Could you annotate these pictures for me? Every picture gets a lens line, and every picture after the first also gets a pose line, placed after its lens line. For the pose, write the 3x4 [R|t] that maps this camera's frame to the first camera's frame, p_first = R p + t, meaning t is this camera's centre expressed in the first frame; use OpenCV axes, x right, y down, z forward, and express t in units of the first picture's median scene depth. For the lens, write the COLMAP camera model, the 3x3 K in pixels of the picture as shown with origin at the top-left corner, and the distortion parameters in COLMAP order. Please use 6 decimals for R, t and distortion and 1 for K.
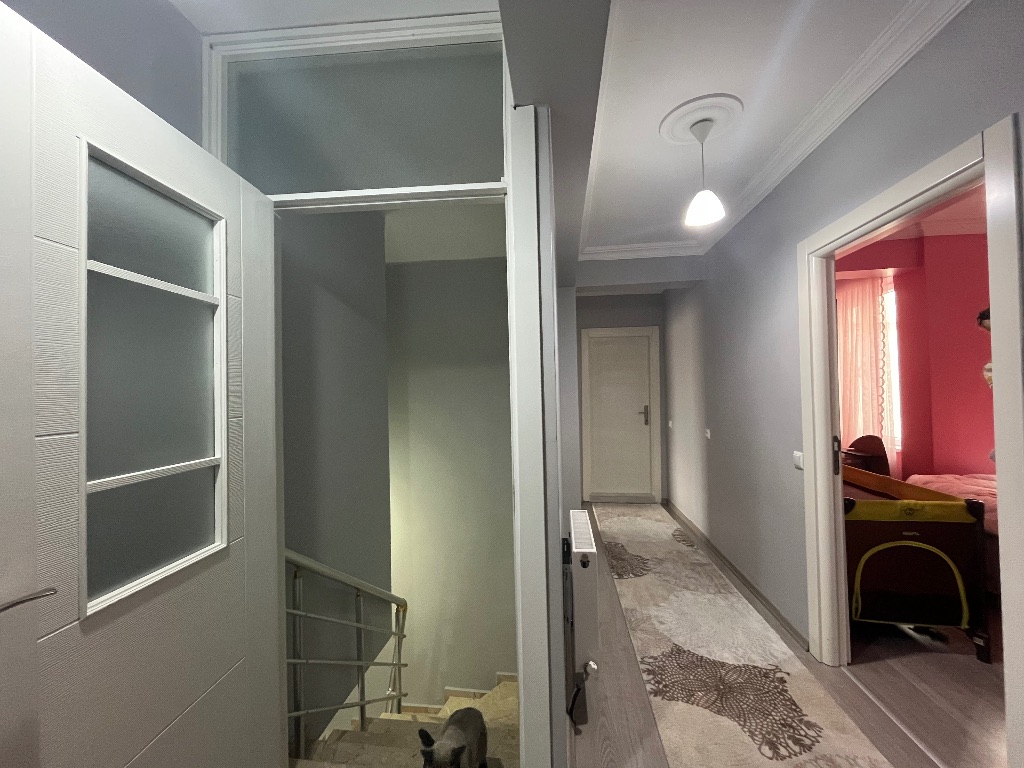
lens RADIAL K [[410.0, 0, 509.2], [0, 410.0, 382.0], [0, 0, 1]] dist [-0.007644, 0.000160]
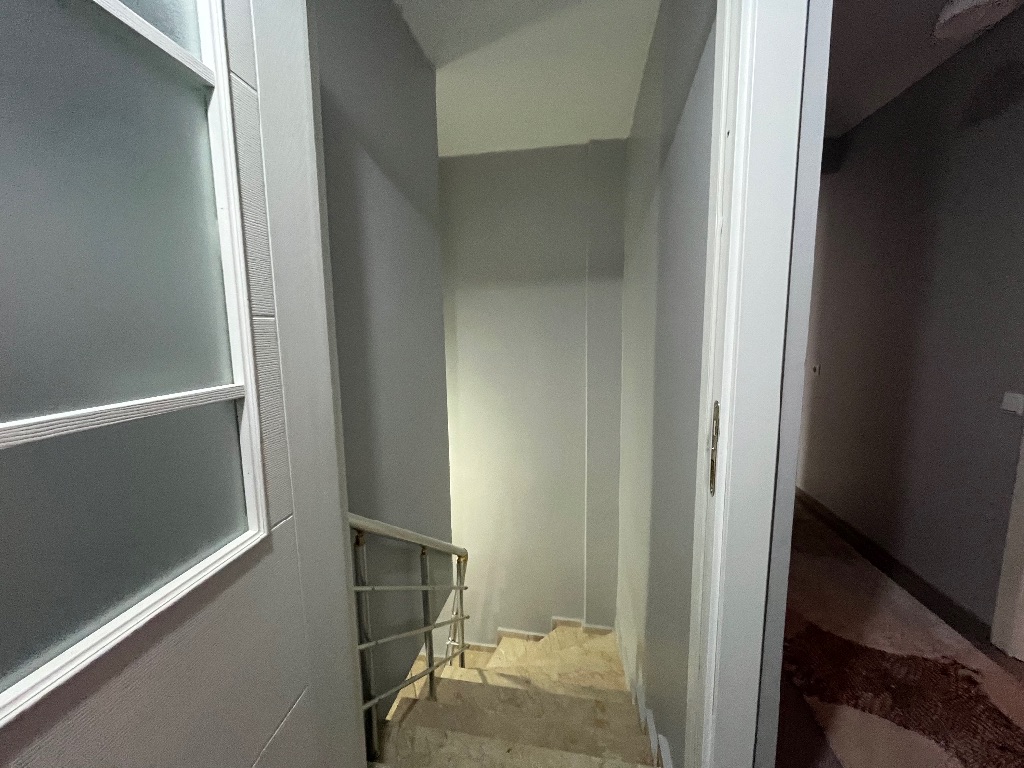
lens RADIAL K [[410.0, 0, 513.2], [0, 410.0, 384.4], [0, 0, 1]] dist [-0.007644, 0.000160]
pose [[0.999107, 0.018717, -0.037874, -0.189414], [-0.012563, 0.987575, 0.156643, 0.054814], [0.040335, -0.156028, 0.986929, 0.275825]]
